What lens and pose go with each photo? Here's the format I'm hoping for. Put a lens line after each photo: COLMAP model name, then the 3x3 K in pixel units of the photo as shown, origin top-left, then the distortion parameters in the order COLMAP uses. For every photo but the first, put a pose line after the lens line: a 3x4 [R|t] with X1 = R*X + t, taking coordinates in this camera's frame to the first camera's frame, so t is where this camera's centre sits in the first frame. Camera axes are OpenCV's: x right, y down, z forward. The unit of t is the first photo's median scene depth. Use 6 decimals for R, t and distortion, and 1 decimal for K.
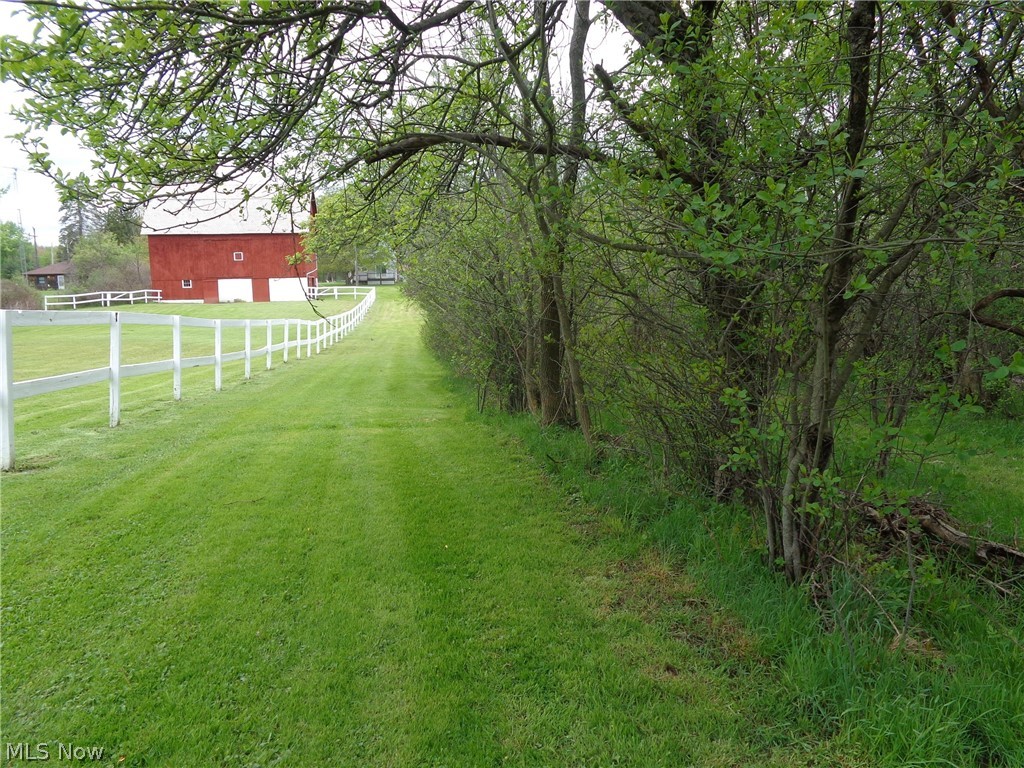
lens RADIAL K [[758.7, 0, 512.0], [0, 758.7, 384.0], [0, 0, 1]] dist [-0.007147, 0.001576]
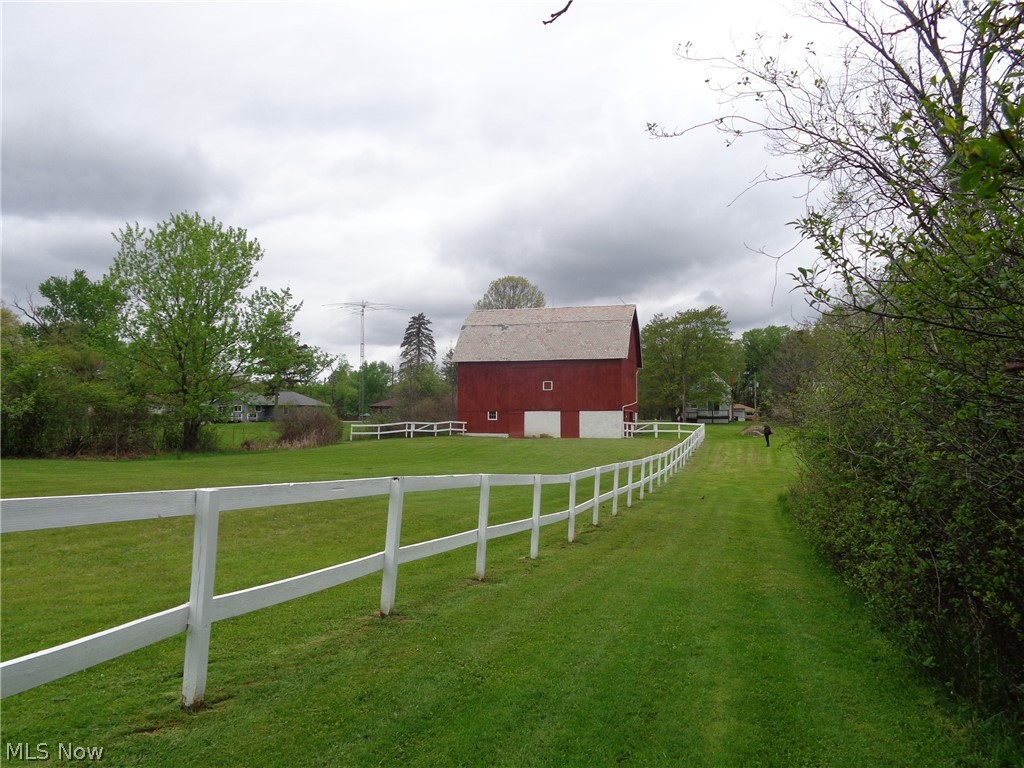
lens RADIAL K [[758.7, 0, 512.0], [0, 758.7, 384.0], [0, 0, 1]] dist [-0.007147, 0.001576]
pose [[0.909174, -0.000477, -0.416417, -0.032480], [-0.075992, 0.983017, -0.167040, -0.020329], [0.409425, 0.183513, 0.893697, 0.197041]]
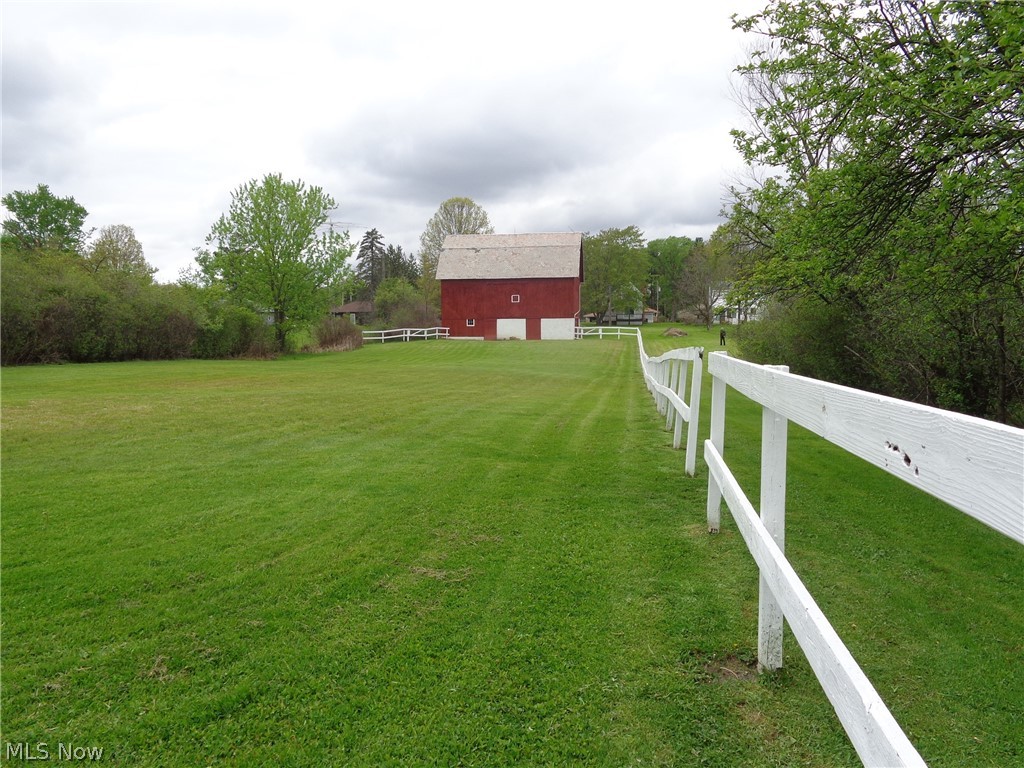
lens RADIAL K [[758.7, 0, 512.0], [0, 758.7, 384.0], [0, 0, 1]] dist [-0.007147, 0.001576]
pose [[0.958867, 0.034287, -0.281777, -0.049138], [-0.048762, 0.997818, -0.044519, 0.006039], [0.279635, 0.056428, 0.958447, -0.058972]]
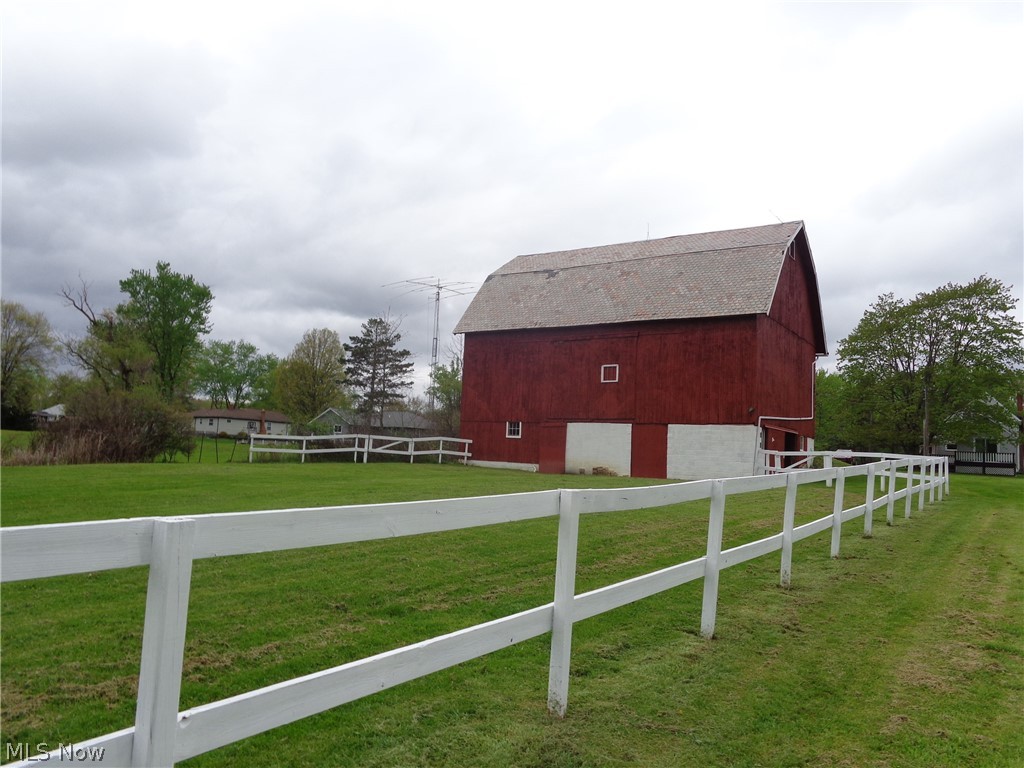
lens RADIAL K [[757.4, 0, 523.1], [0, 757.4, 383.7], [0, 0, 1]] dist [0.009365, 0.002339]
pose [[0.749679, -0.011455, -0.661703, -0.102157], [-0.152318, 0.970021, -0.189361, -0.069639], [0.644035, 0.242749, 0.725460, 0.644566]]
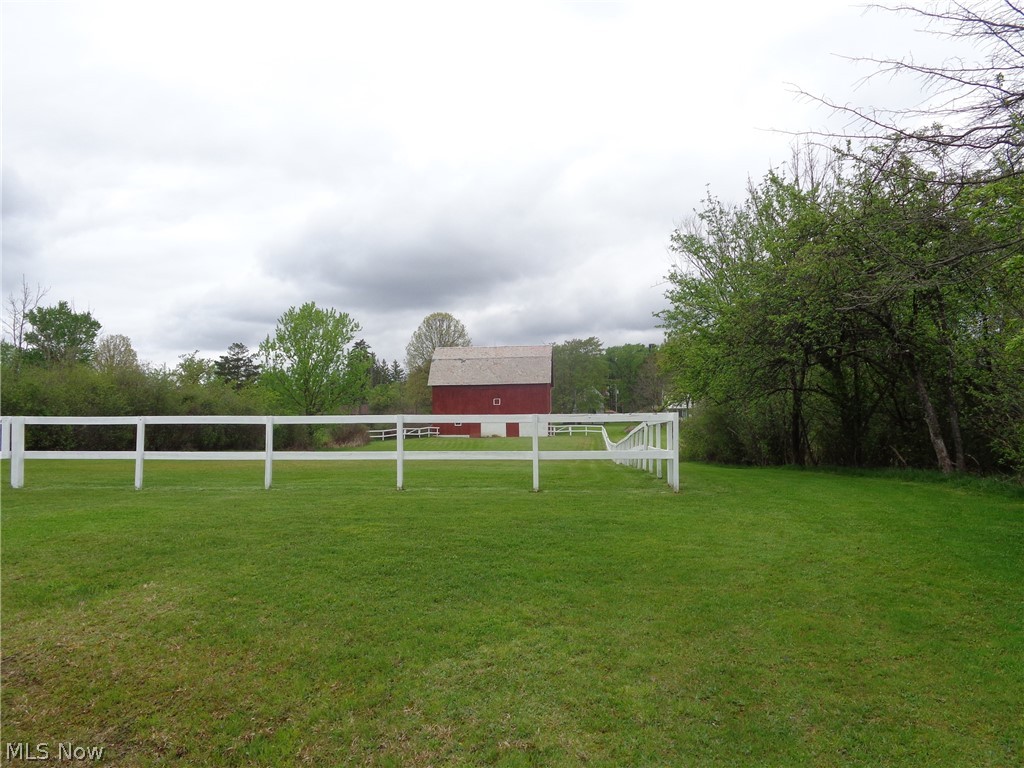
lens RADIAL K [[758.7, 0, 512.0], [0, 758.7, 384.0], [0, 0, 1]] dist [-0.007147, 0.001576]
pose [[0.972808, -0.008090, -0.231473, -0.037014], [-0.034687, 0.983030, -0.180133, 0.034099], [0.229003, 0.183264, 0.956019, -0.236477]]
